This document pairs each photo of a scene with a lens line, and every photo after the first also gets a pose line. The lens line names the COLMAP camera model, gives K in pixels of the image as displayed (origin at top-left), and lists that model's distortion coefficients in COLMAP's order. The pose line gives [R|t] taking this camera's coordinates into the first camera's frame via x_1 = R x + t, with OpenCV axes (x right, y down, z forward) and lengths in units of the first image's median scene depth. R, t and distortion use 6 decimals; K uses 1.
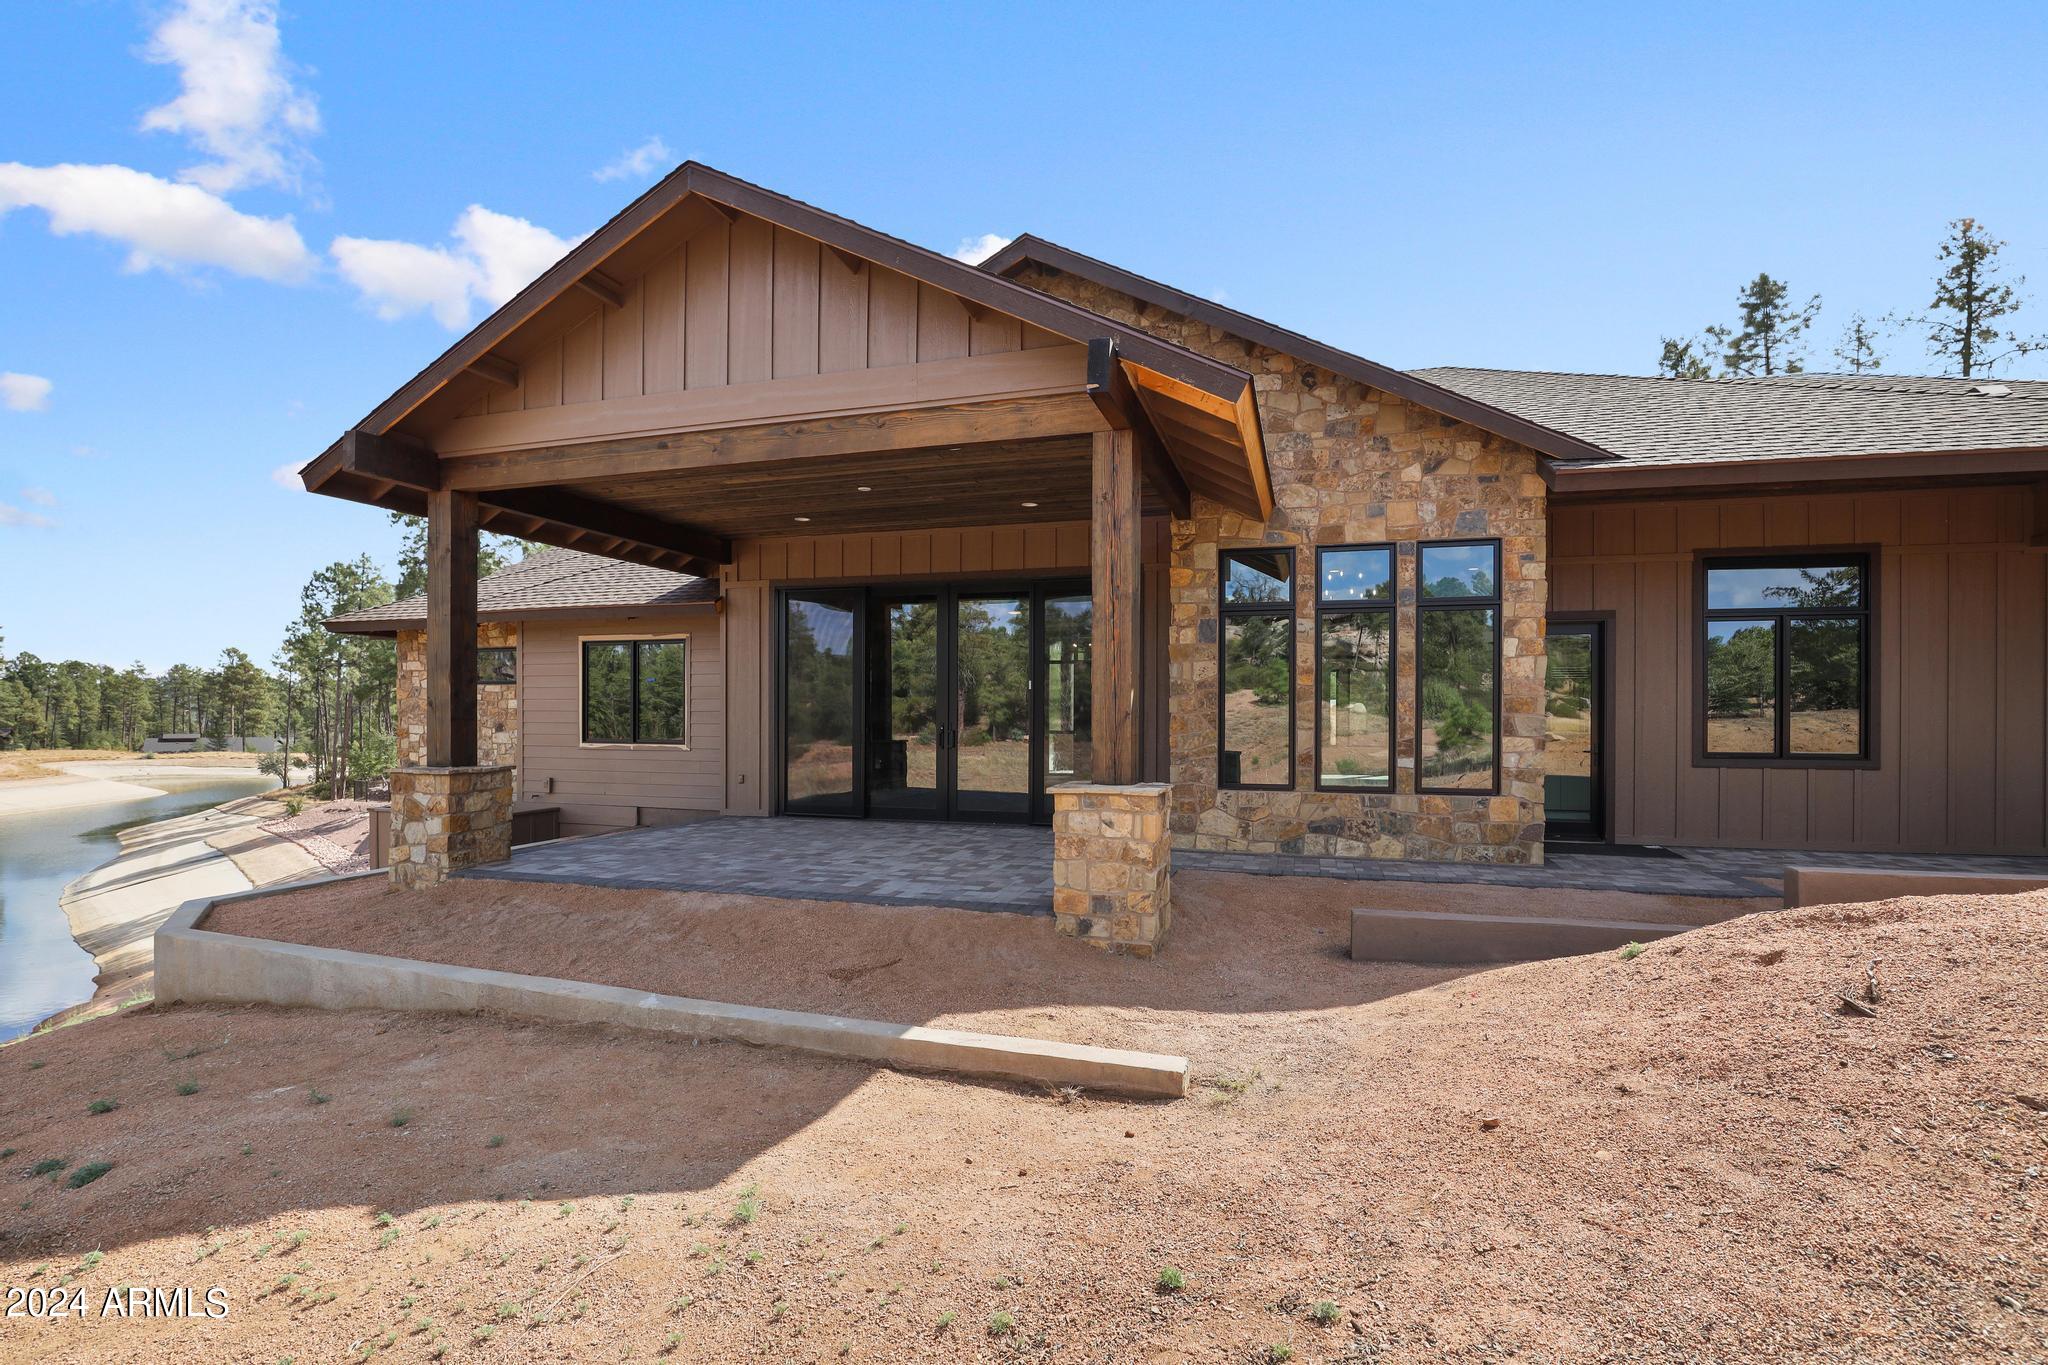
lens RADIAL K [[958.9, 0, 1020.5], [0, 958.9, 714.9], [0, 0, 1]] dist [-0.032789, 0.000046]
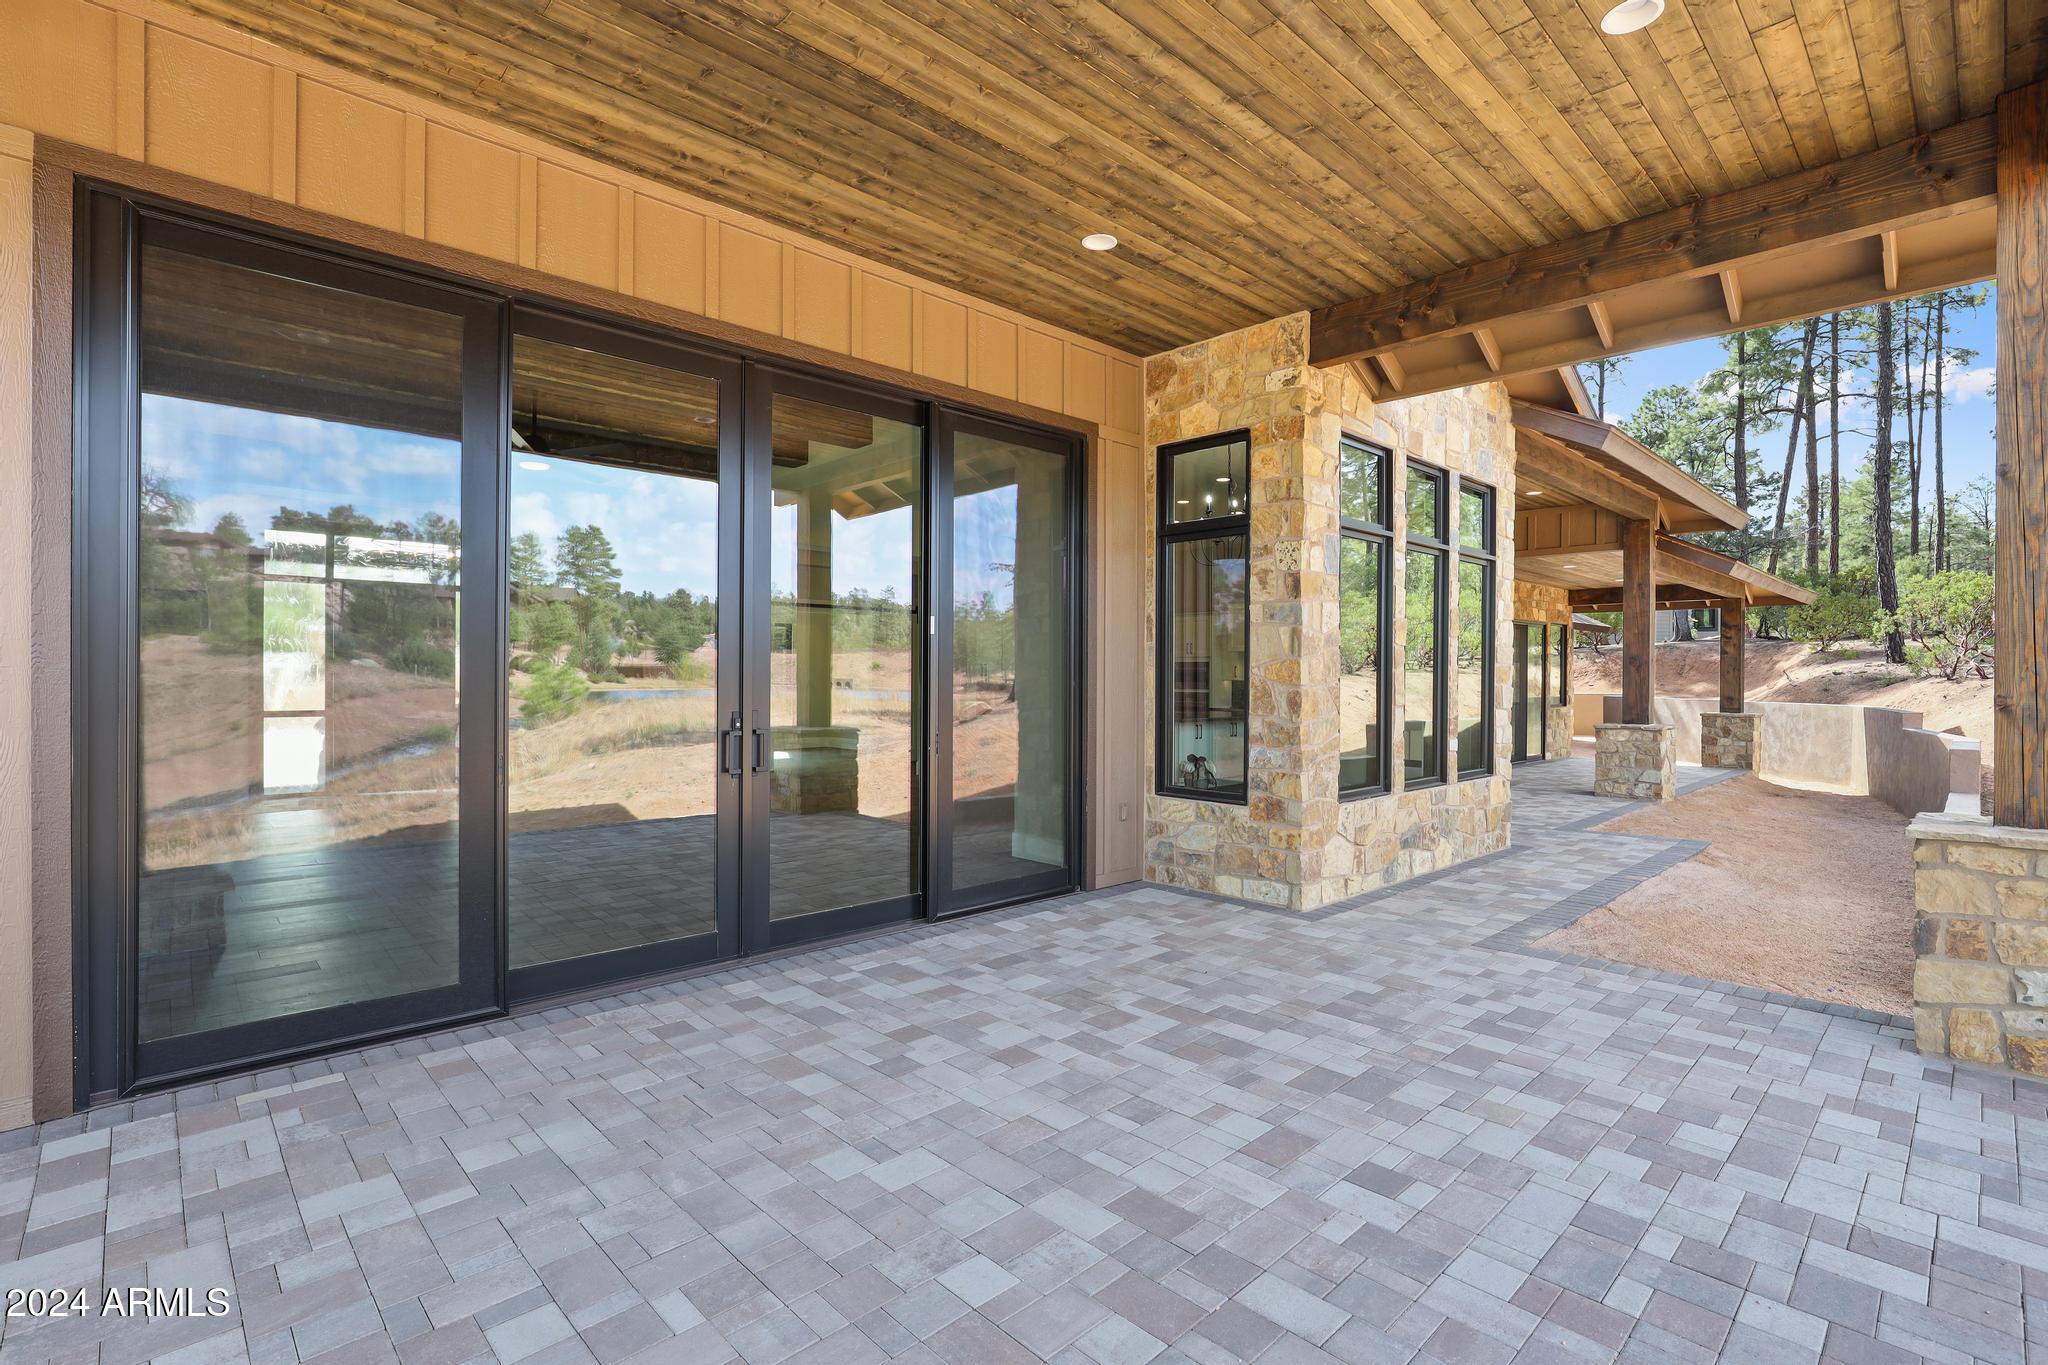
lens RADIAL K [[941.9, 0, 1027.3], [0, 941.9, 684.9], [0, 0, 1]] dist [-0.024323, -0.000078]
pose [[0.490804, -0.006487, 0.871246, -0.467627], [0.001104, 0.999976, 0.006823, -0.005880], [-0.871269, -0.002387, 0.490800, 0.920081]]
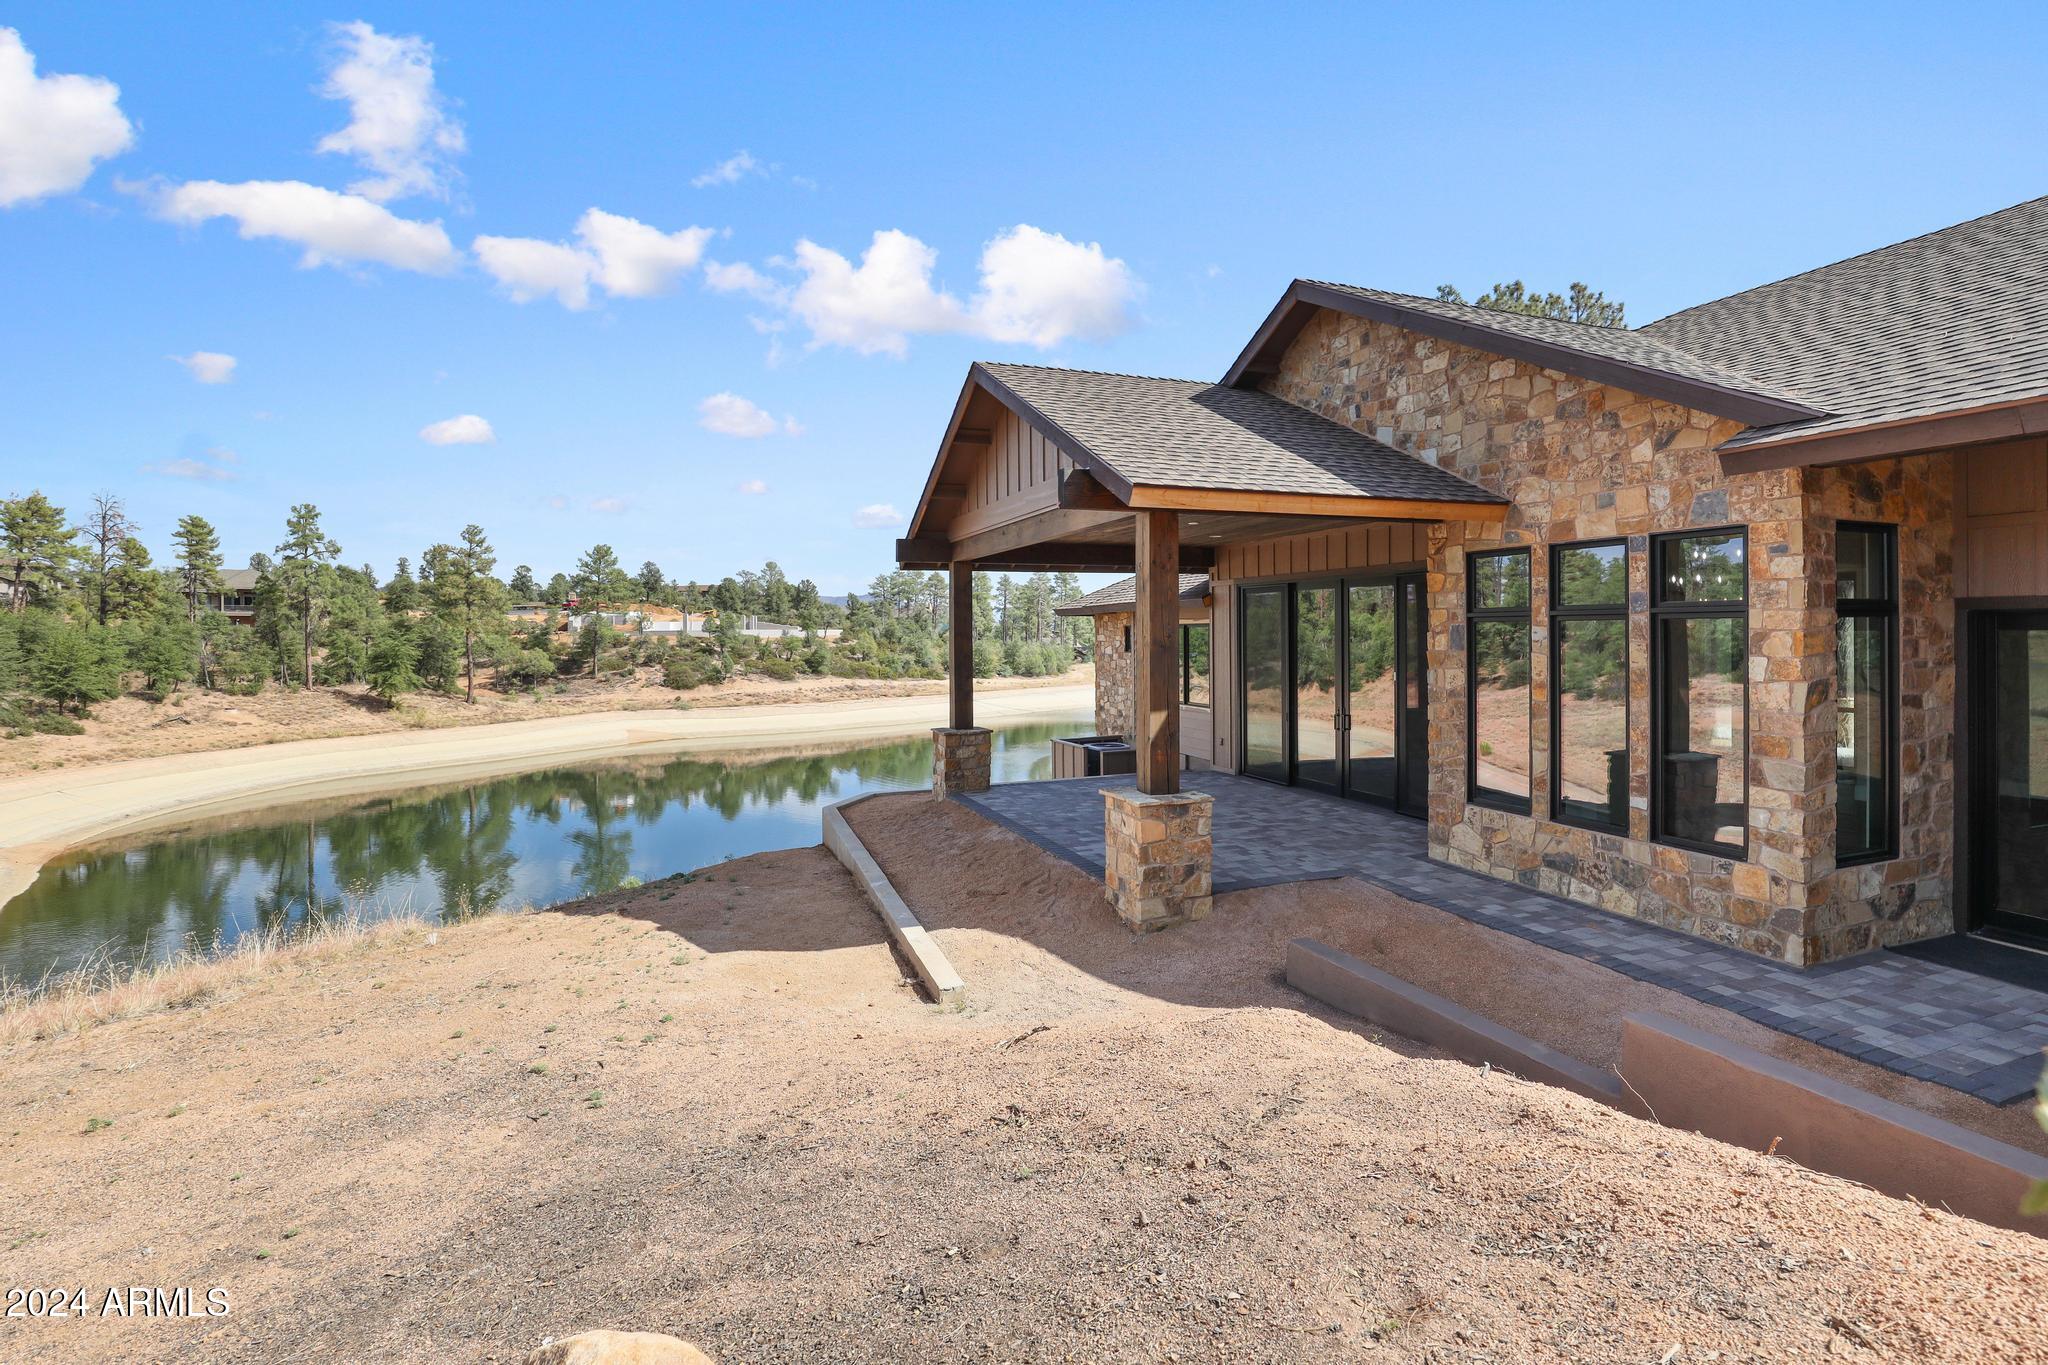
lens RADIAL K [[955.2, 0, 1024.9], [0, 955.2, 633.4], [0, 0, 1]] dist [-0.029376, 0.001084]
pose [[0.609116, -0.005433, -0.793063, 0.721231], [0.005788, 0.999980, -0.002405, -0.096793], [0.793060, -0.003126, 0.609135, 0.078365]]
